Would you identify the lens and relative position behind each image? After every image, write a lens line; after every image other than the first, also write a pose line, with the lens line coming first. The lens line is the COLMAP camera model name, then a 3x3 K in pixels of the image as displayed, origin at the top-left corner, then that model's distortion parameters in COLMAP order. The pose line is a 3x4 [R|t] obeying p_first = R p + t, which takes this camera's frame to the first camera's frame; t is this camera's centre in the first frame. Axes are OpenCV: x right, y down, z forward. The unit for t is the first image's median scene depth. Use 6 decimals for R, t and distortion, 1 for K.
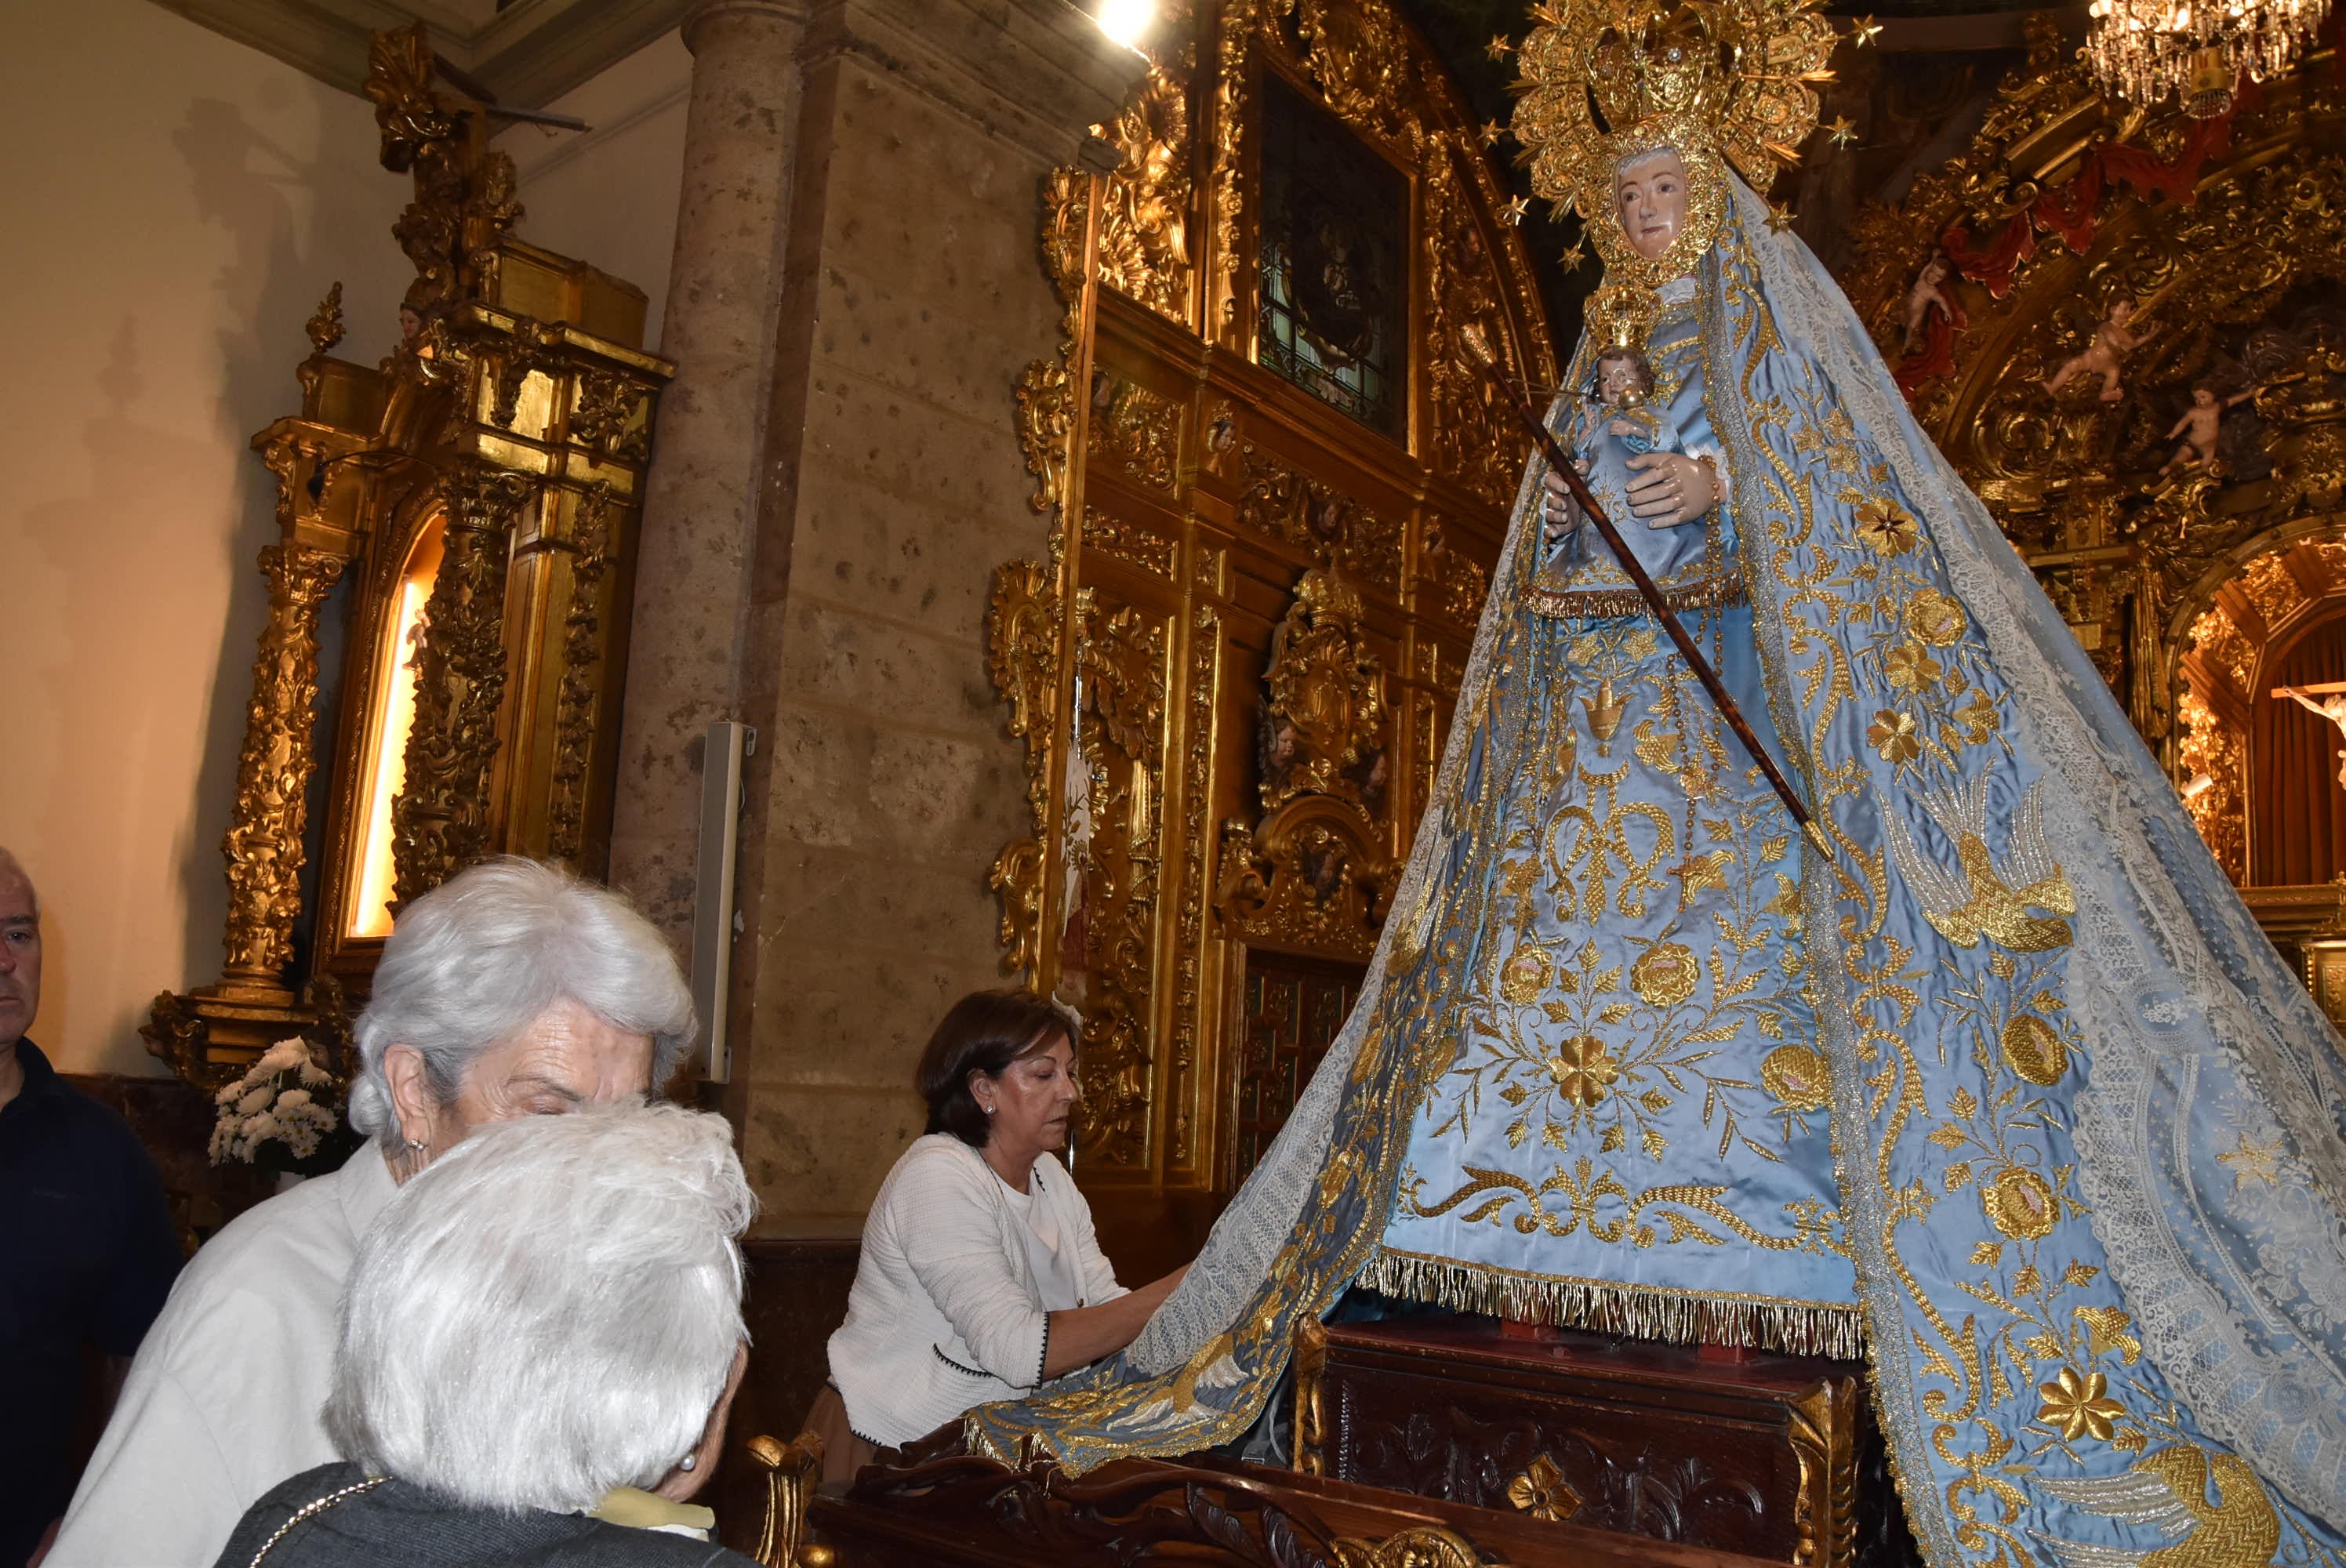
lens RADIAL K [[1867.6, 0, 1120.0], [0, 1867.6, 842.6], [0, 0, 1]] dist [-0.151731, 0.105071]
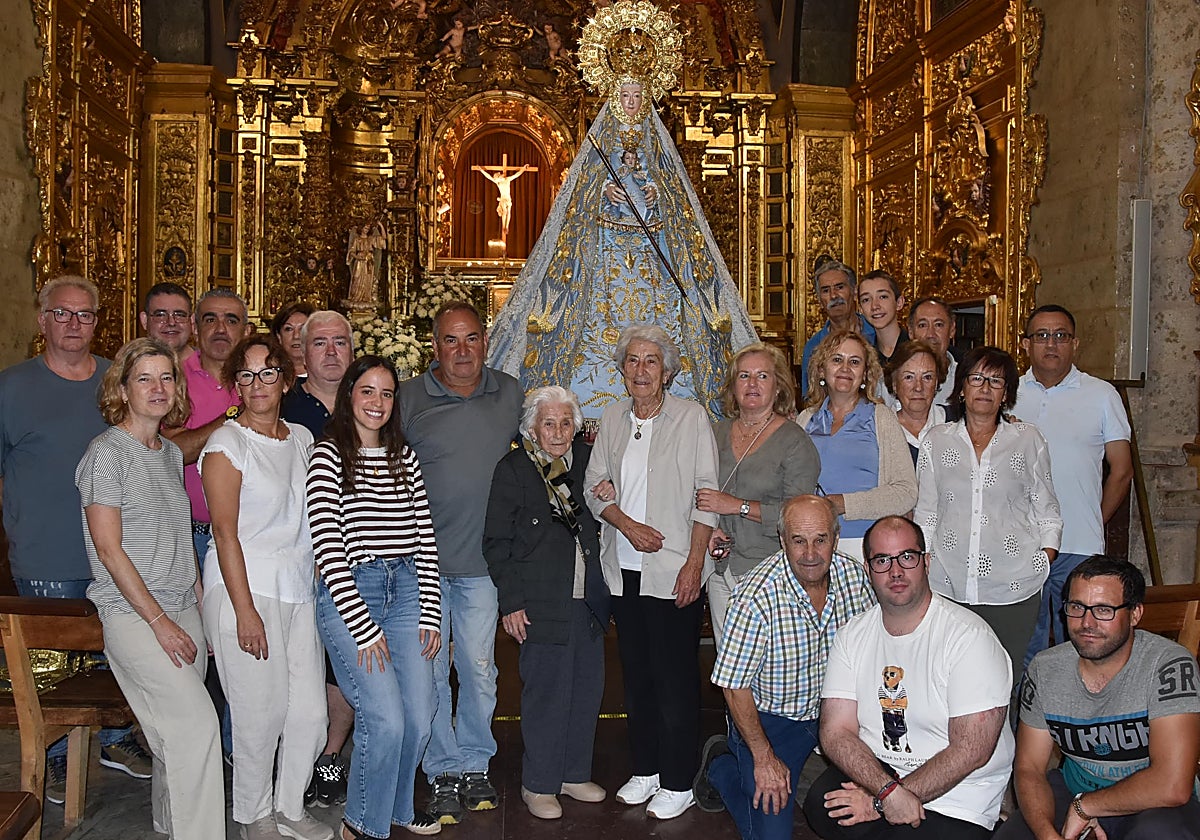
lens RADIAL K [[1127.8, 0, 622.3], [0, 1127.8, 431.4], [0, 0, 1]] dist [-0.109458, 0.000000]
pose [[0.674440, -0.078970, 0.734095, -0.310680], [-0.078439, 0.980973, 0.177592, -0.030664], [-0.734152, -0.177357, 0.655413, -0.102338]]
